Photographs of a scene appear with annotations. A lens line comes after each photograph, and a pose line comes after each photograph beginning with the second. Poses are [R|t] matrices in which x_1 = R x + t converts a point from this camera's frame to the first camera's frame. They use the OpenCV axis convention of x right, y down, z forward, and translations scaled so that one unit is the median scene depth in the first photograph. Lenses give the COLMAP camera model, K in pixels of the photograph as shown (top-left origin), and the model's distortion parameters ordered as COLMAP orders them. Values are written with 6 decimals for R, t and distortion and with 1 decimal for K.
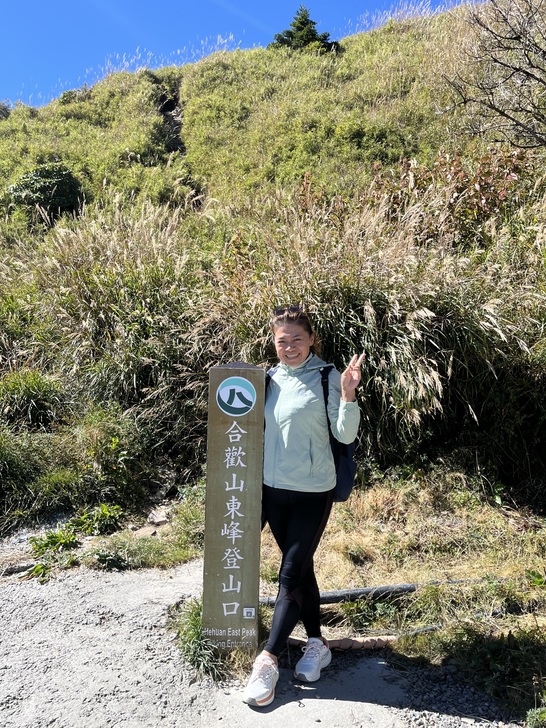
lens RADIAL K [[663.0, 0, 273.3], [0, 663.0, 364.0], [0, 0, 1]] dist [-0.003423, 0.000000]
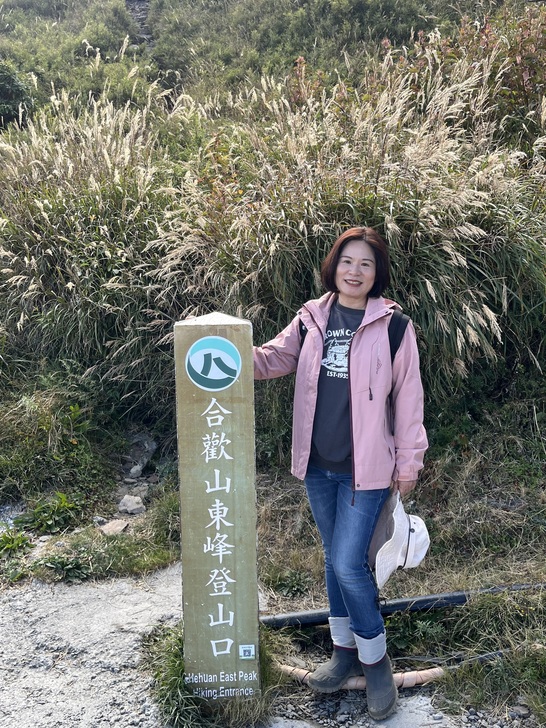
lens RADIAL K [[715.5, 0, 261.2], [0, 715.5, 367.3], [0, 0, 1]] dist [0.052915, 0.000000]
pose [[0.998707, -0.046481, -0.020565, 0.007982], [0.048451, 0.992878, 0.108837, -0.021014], [0.015360, -0.109693, 0.993847, 0.172672]]
